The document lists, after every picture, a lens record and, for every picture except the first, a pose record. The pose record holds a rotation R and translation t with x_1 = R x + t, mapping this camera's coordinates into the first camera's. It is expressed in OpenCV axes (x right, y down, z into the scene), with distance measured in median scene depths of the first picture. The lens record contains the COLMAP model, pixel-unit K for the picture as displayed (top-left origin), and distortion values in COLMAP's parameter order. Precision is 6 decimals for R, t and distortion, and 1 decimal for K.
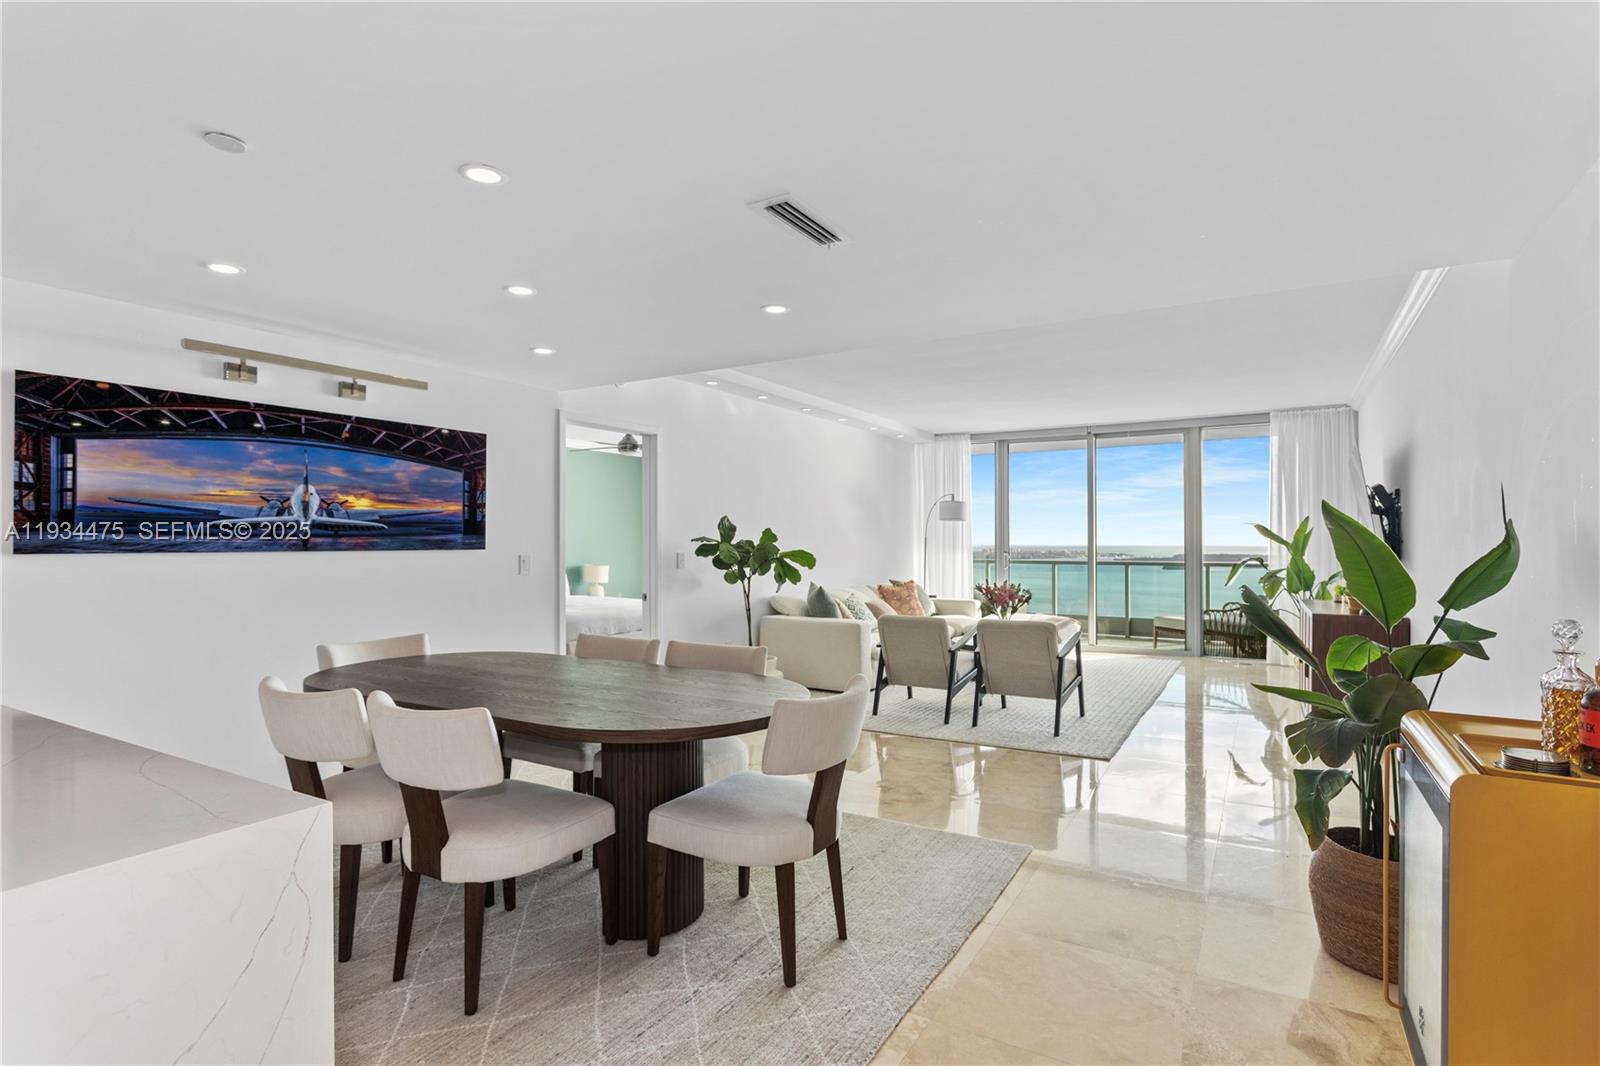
lens RADIAL K [[782.1, 0, 824.2], [0, 782.1, 536.6], [0, 0, 1]] dist [-0.000749, 0.003422]
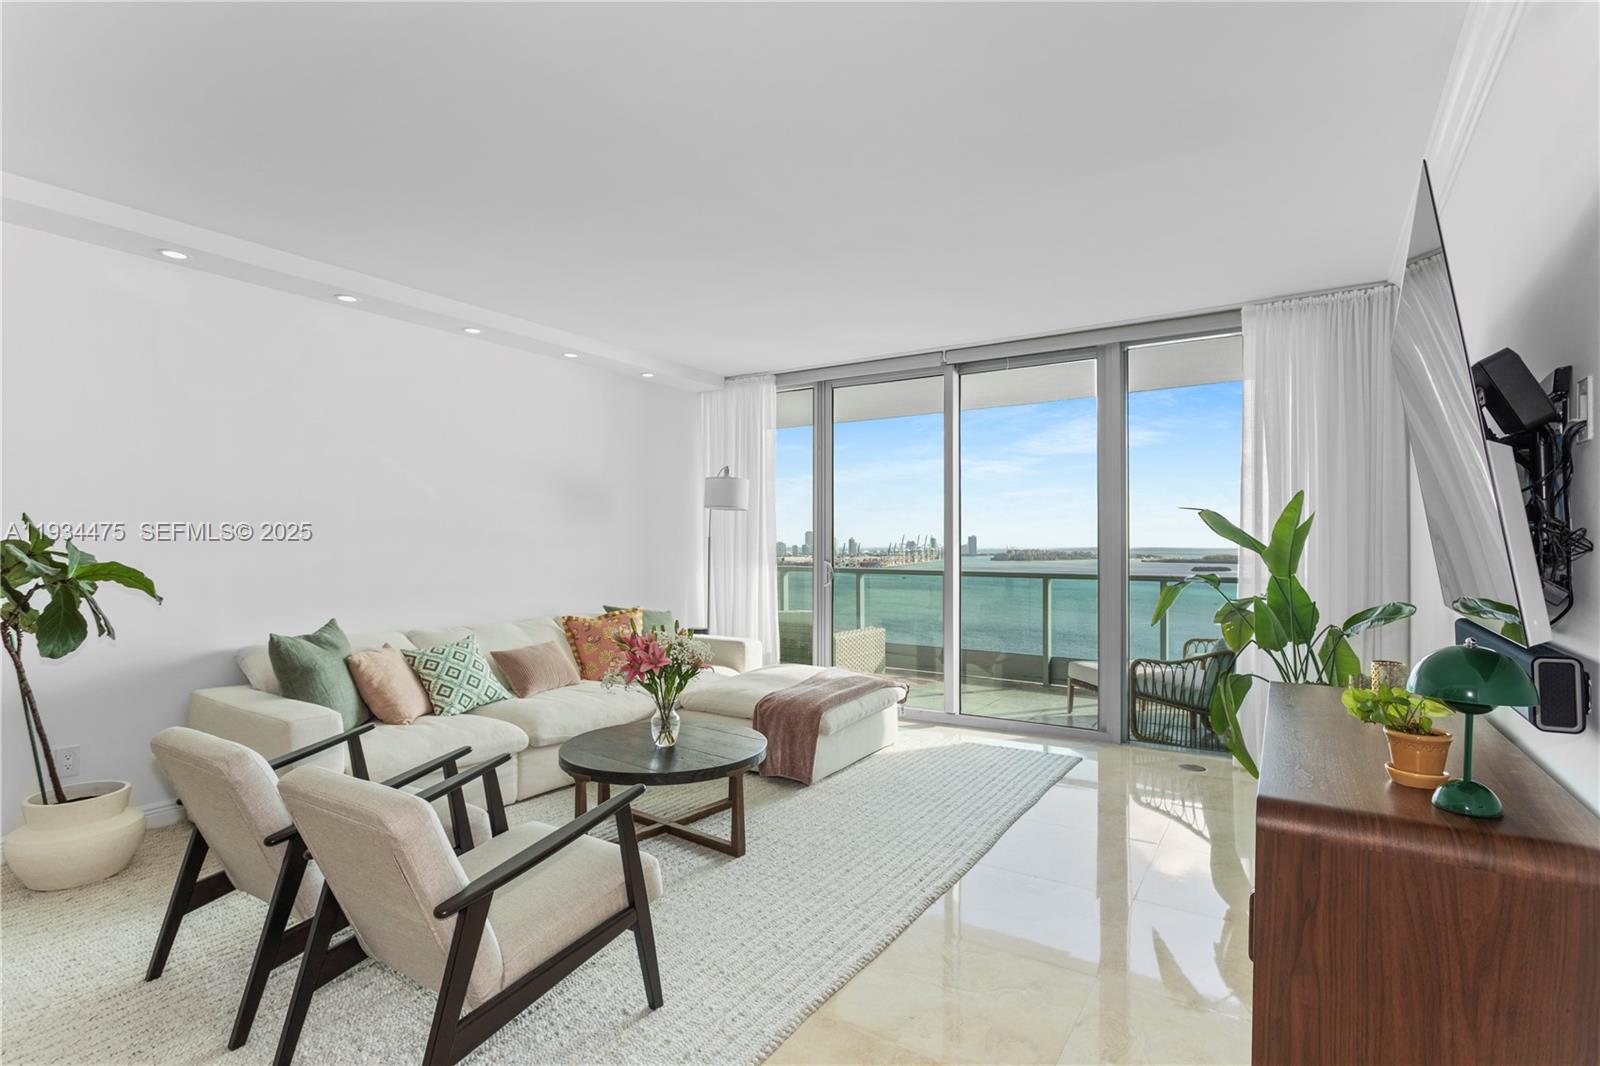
lens RADIAL K [[782.1, 0, 803.6], [0, 782.1, 543.7], [0, 0, 1]] dist [-0.000749, 0.003422]
pose [[0.998729, 0.000440, -0.050394, 0.285456], [-0.000024, 0.999966, 0.008259, 0.002078], [0.050396, -0.008247, 0.998695, 0.427153]]
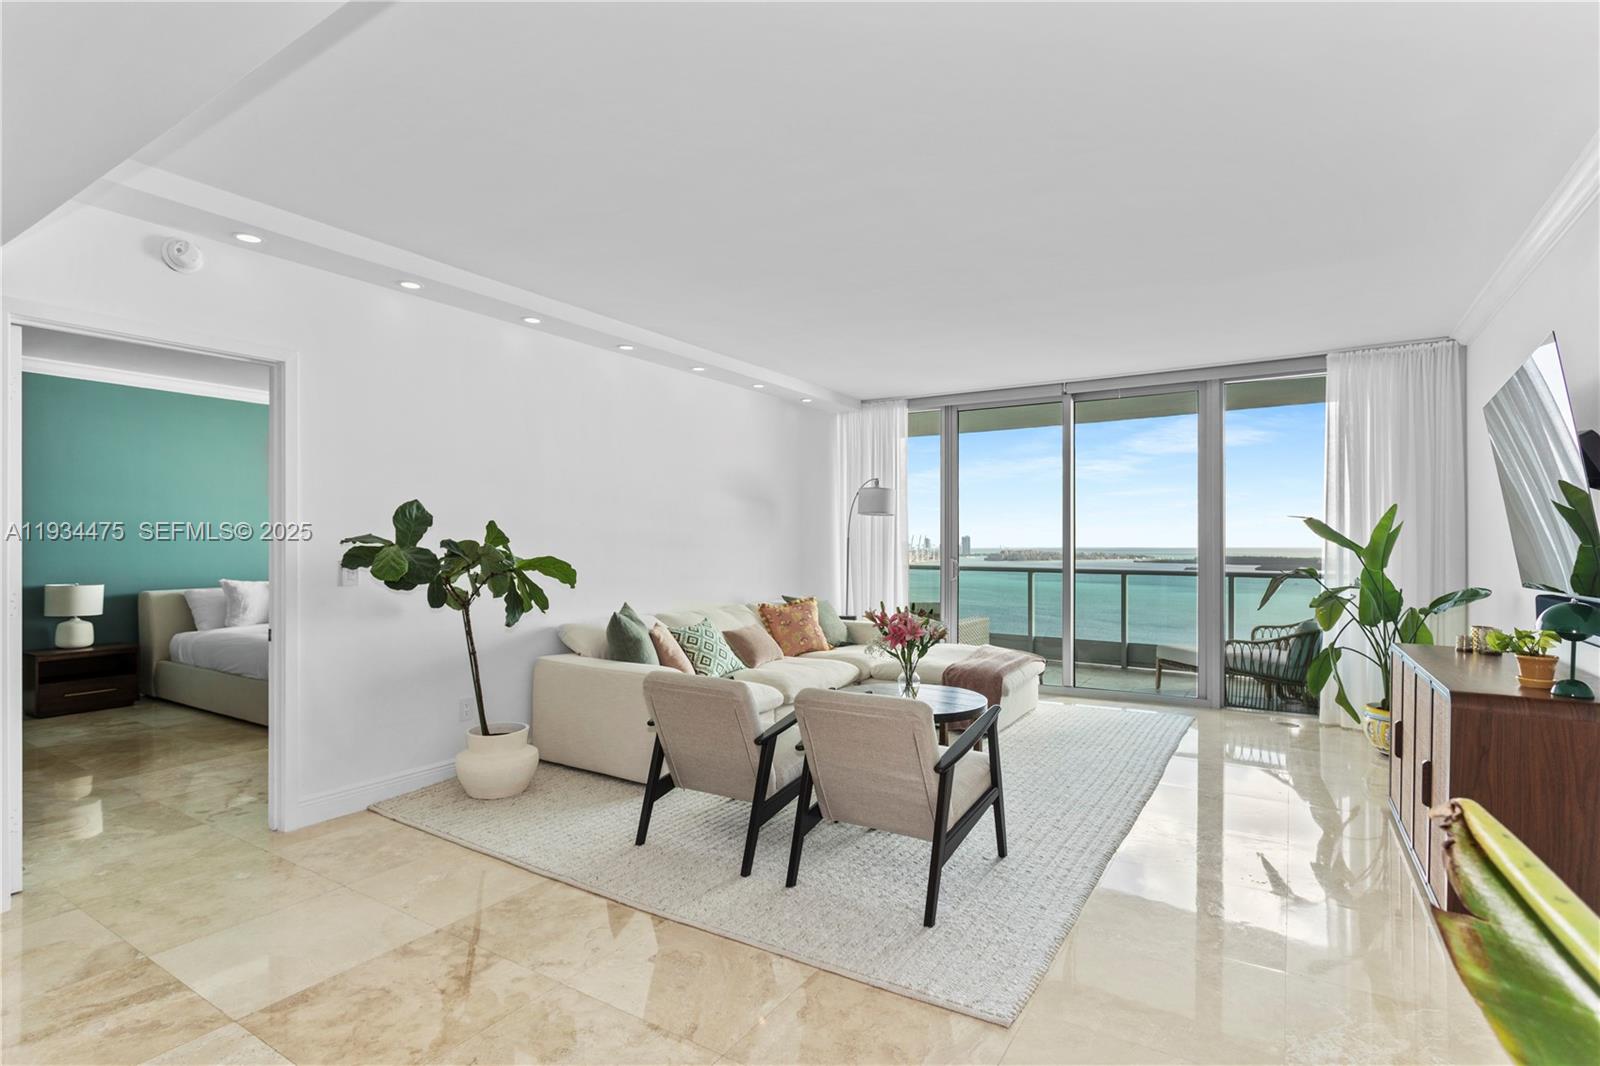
lens RADIAL K [[782.1, 0, 808.4], [0, 782.1, 543.2], [0, 0, 1]] dist [-0.000749, 0.003422]
pose [[0.999253, 0.002189, -0.038585, 0.144238], [-0.001911, 0.999972, 0.007226, 0.001354], [0.038600, -0.007147, 0.999229, 0.297188]]
